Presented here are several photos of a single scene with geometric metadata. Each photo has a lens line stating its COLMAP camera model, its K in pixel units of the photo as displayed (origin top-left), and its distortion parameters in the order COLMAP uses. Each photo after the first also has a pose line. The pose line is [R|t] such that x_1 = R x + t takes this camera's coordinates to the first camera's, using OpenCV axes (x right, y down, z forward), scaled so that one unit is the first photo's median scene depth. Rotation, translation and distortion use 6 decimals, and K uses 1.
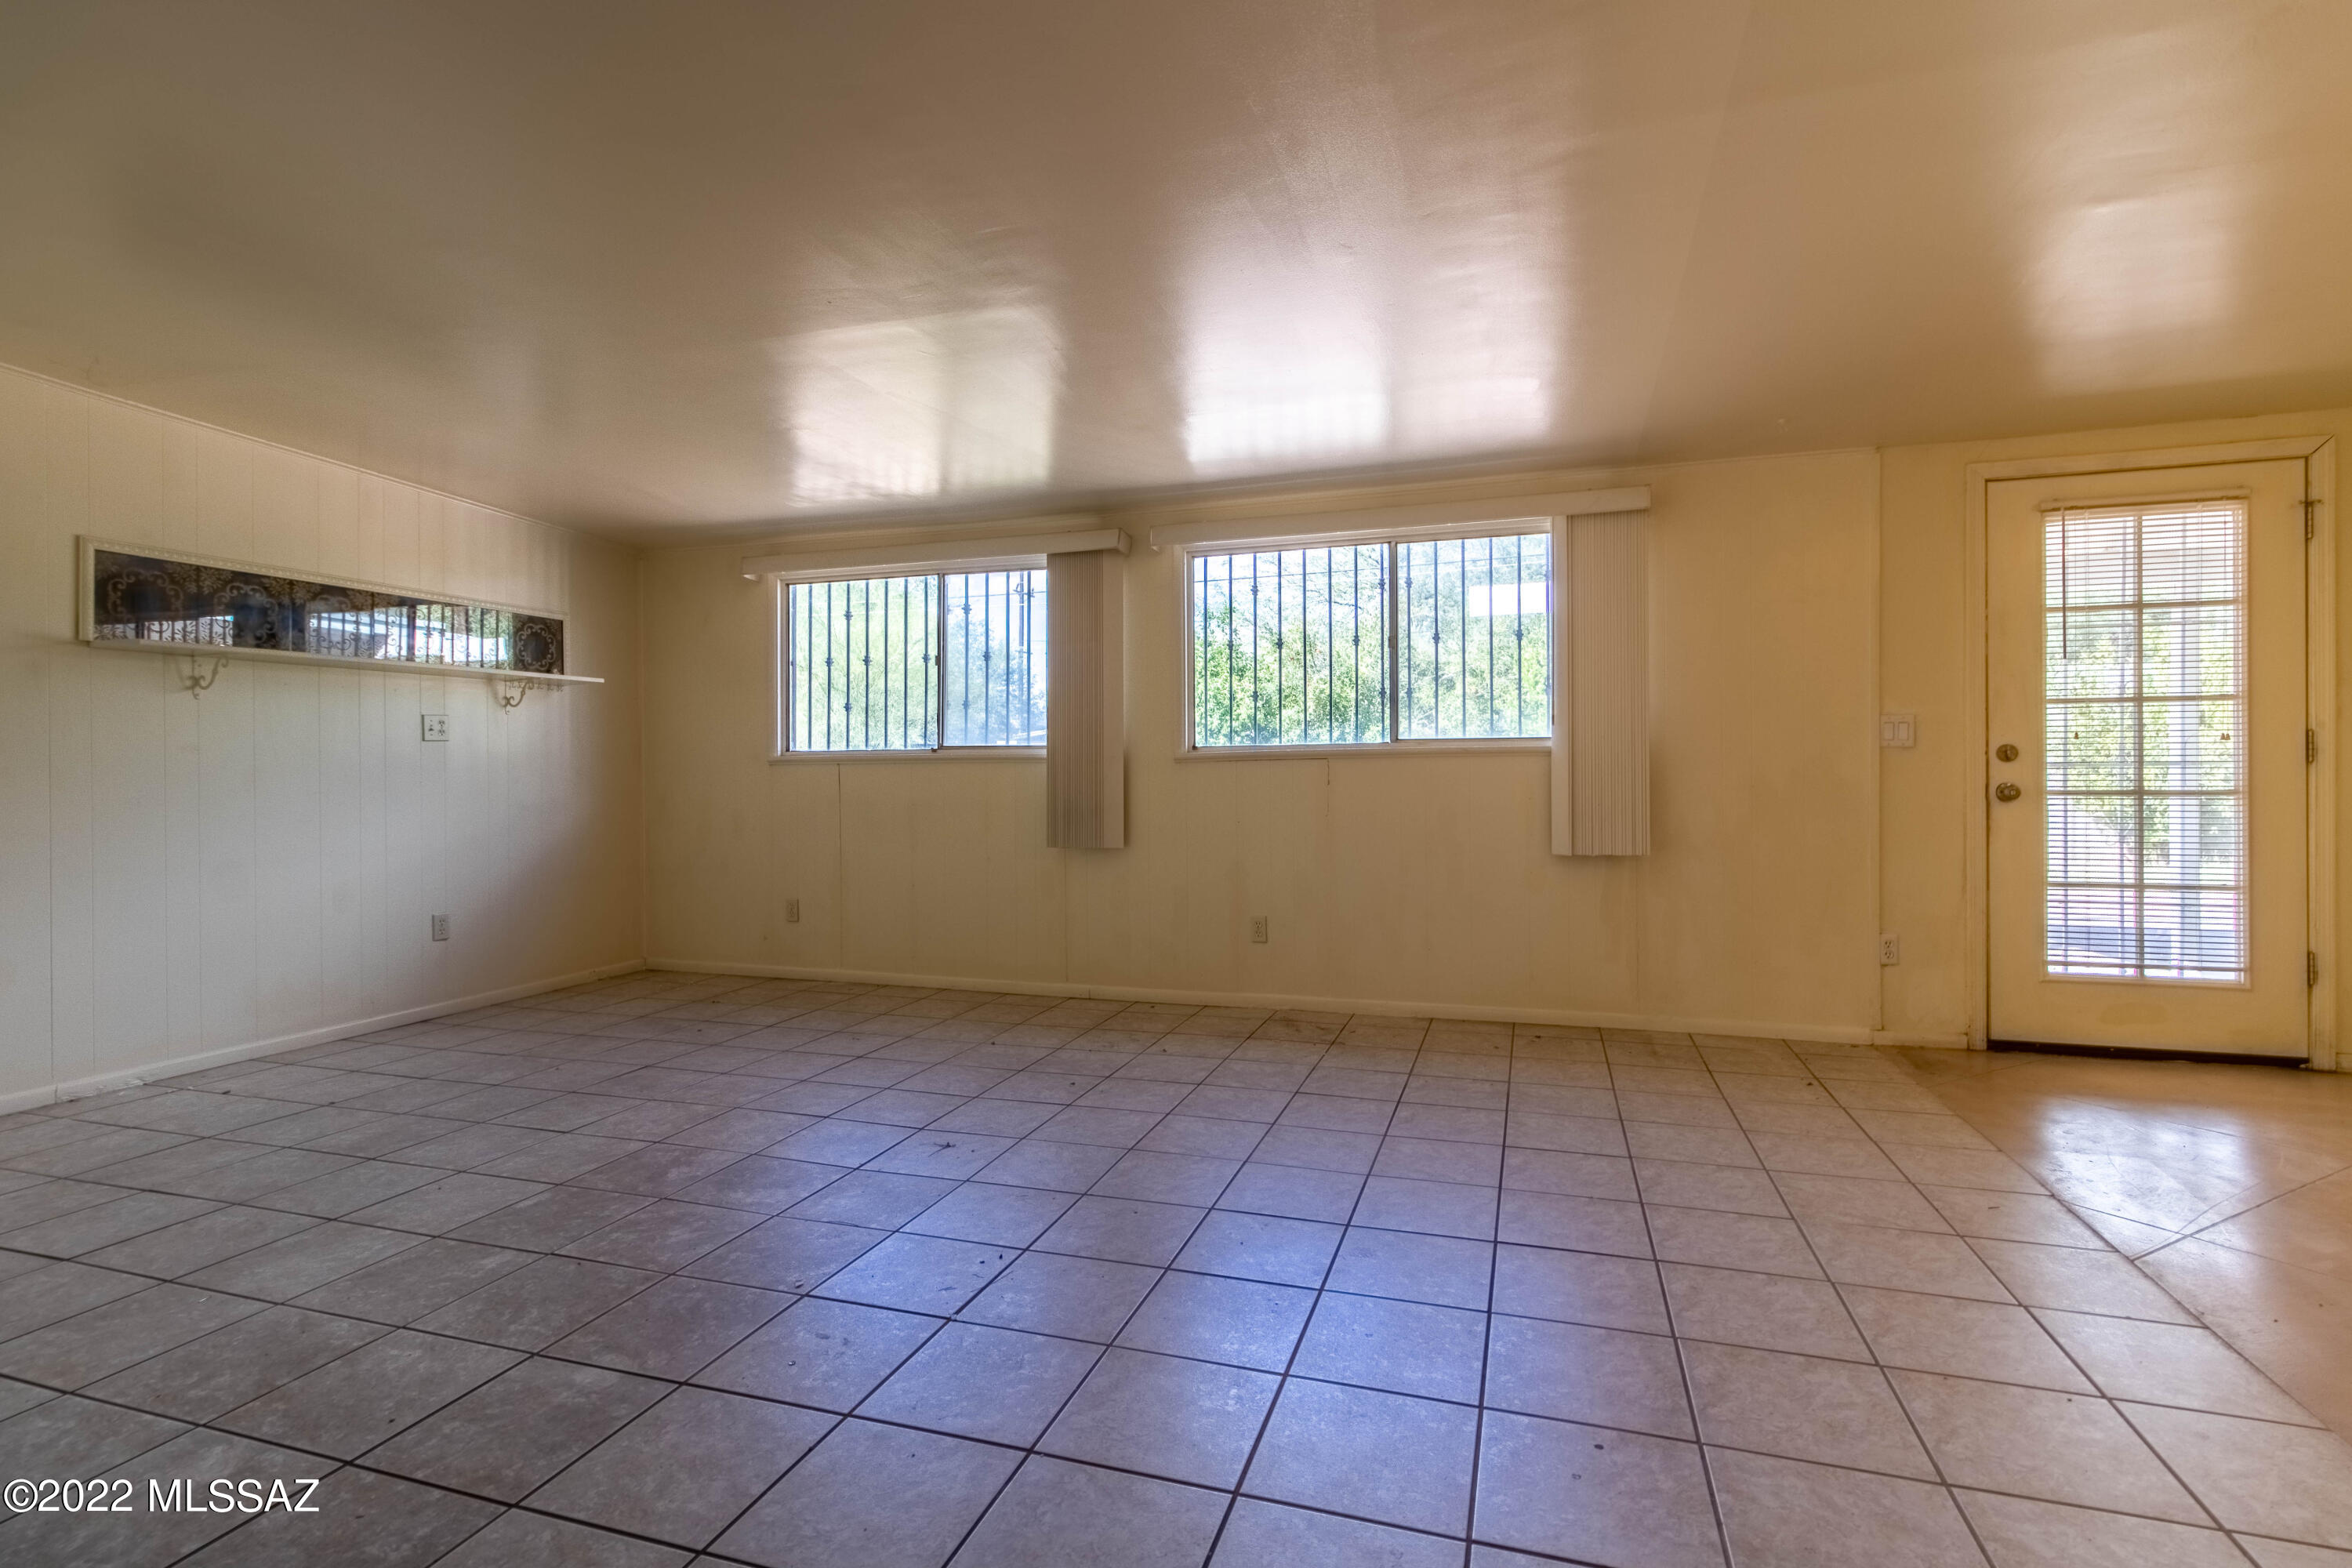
lens RADIAL K [[1098.3, 0, 1172.1], [0, 1098.3, 771.0], [0, 0, 1]] dist [0.002688, 0.000536]
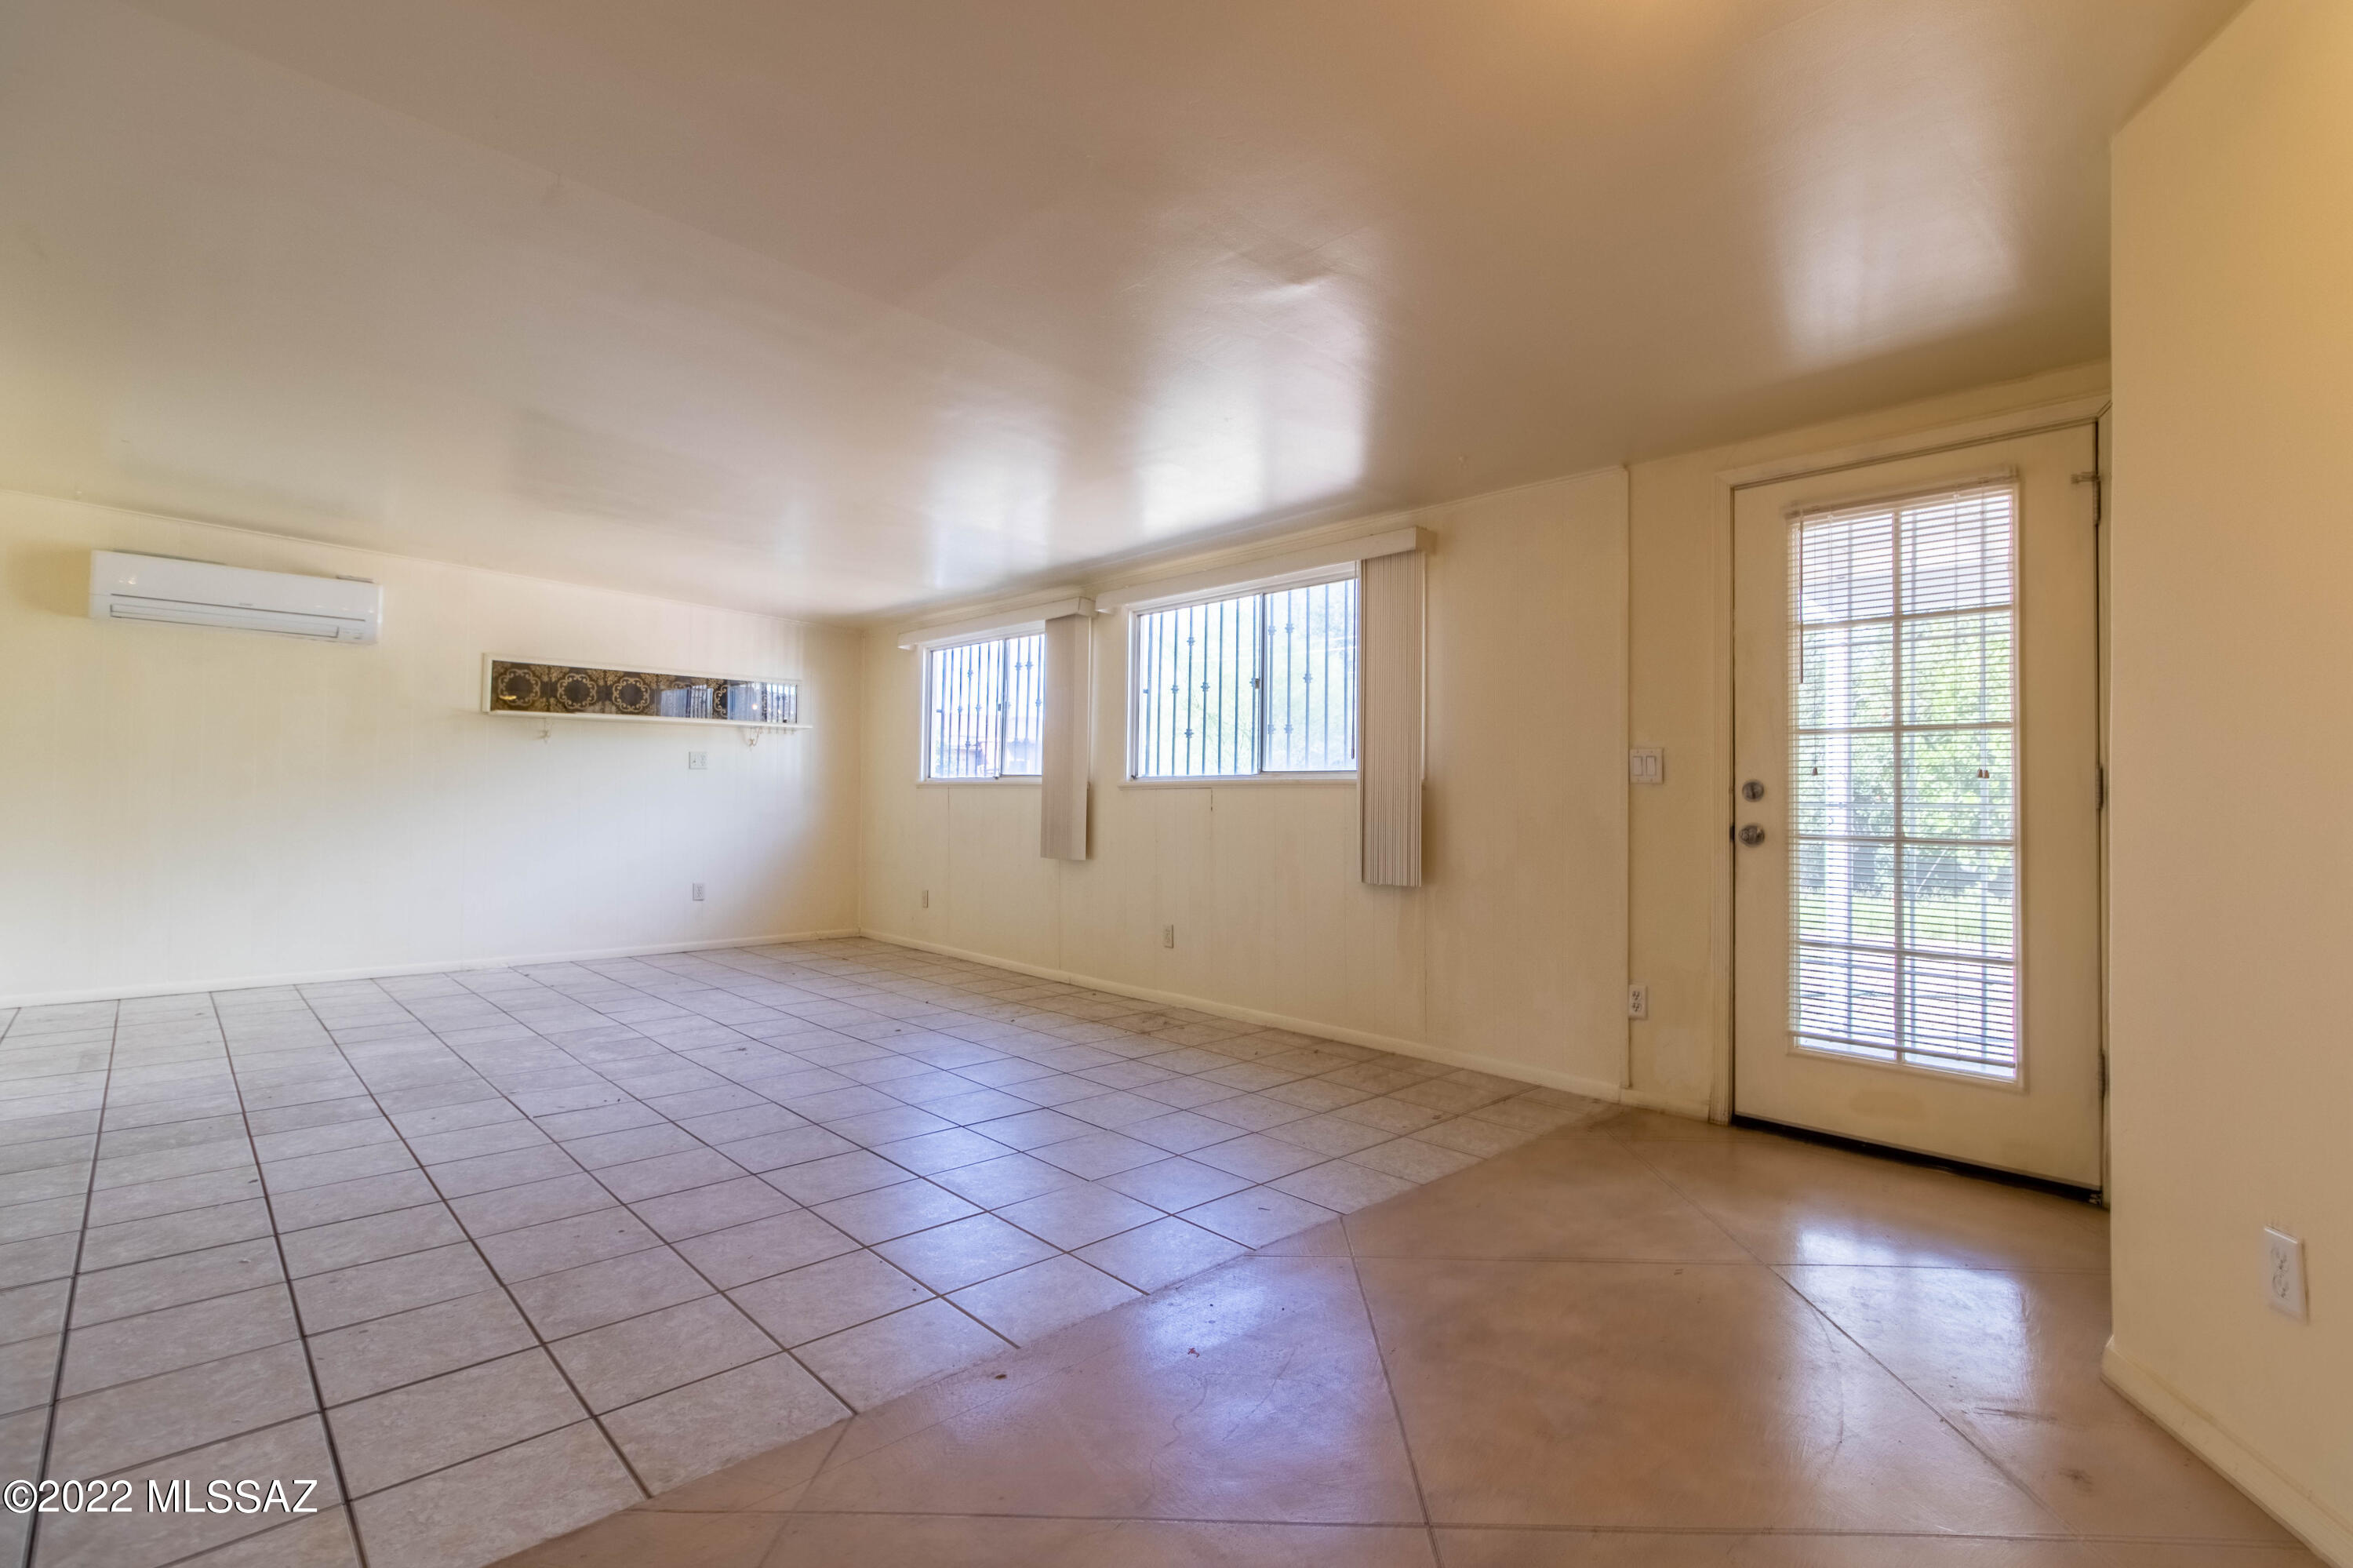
lens RADIAL K [[1098.8, 0, 1193.6], [0, 1098.8, 766.5], [0, 0, 1]] dist [0.002688, 0.000536]
pose [[0.873895, 0.002952, -0.486105, 0.769099], [-0.015795, 0.999626, -0.022326, -0.008800], [0.485858, 0.027188, 0.873615, 0.005612]]
